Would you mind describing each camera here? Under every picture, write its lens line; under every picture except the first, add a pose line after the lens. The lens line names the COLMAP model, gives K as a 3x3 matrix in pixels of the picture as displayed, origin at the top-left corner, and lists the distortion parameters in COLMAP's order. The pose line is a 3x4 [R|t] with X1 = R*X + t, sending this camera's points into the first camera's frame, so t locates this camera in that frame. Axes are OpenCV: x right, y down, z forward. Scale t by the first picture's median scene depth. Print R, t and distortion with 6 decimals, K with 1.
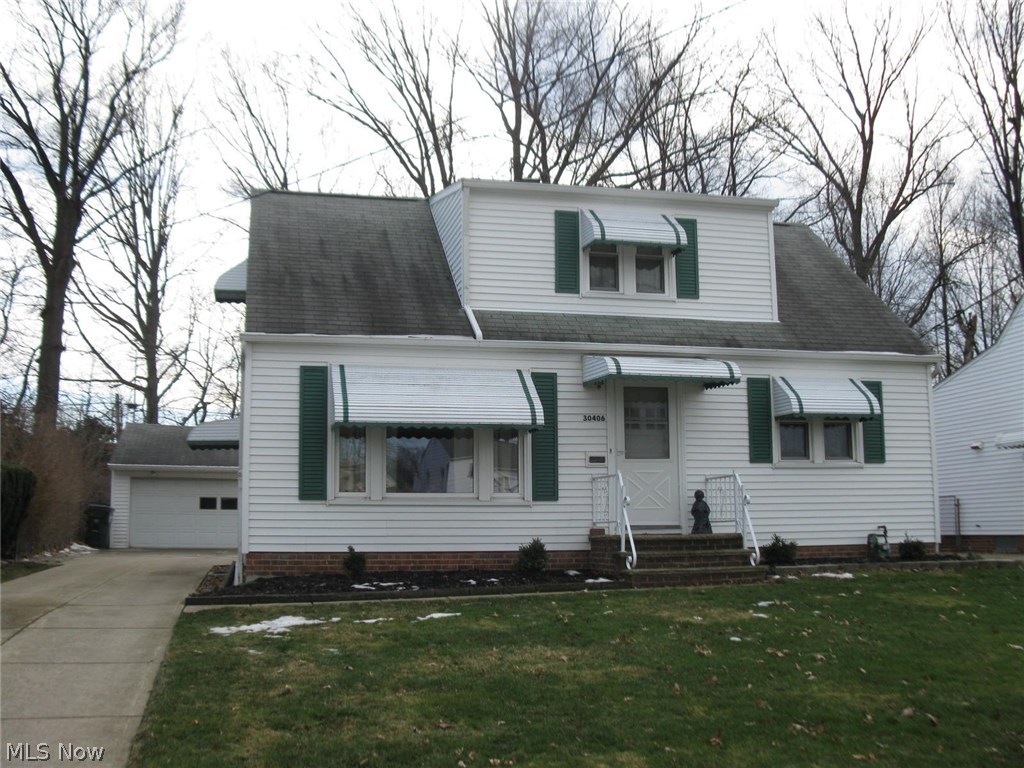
lens RADIAL K [[1068.4, 0, 512.0], [0, 1068.4, 384.0], [0, 0, 1]] dist [-0.003254, -0.001767]
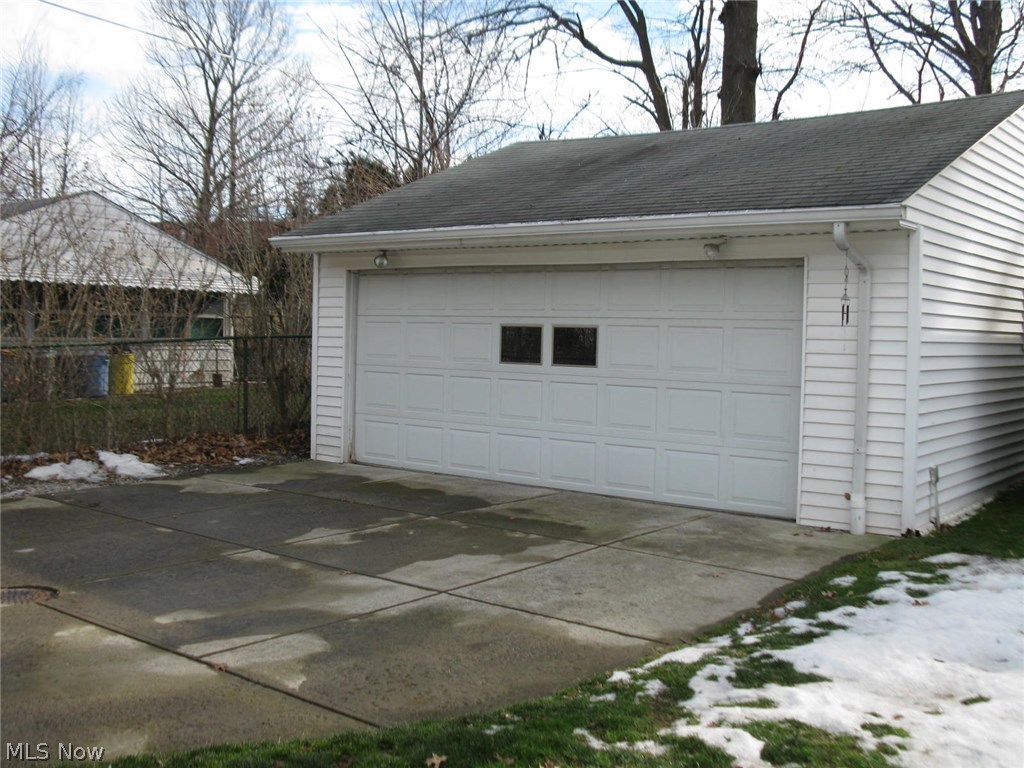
lens RADIAL K [[1068.4, 0, 512.0], [0, 1068.4, 384.0], [0, 0, 1]] dist [-0.003254, -0.001767]
pose [[0.629197, 0.049611, -0.775661, -0.037284], [0.091419, 0.986310, 0.137241, 0.079178], [0.771851, -0.157262, 0.616048, 0.798837]]
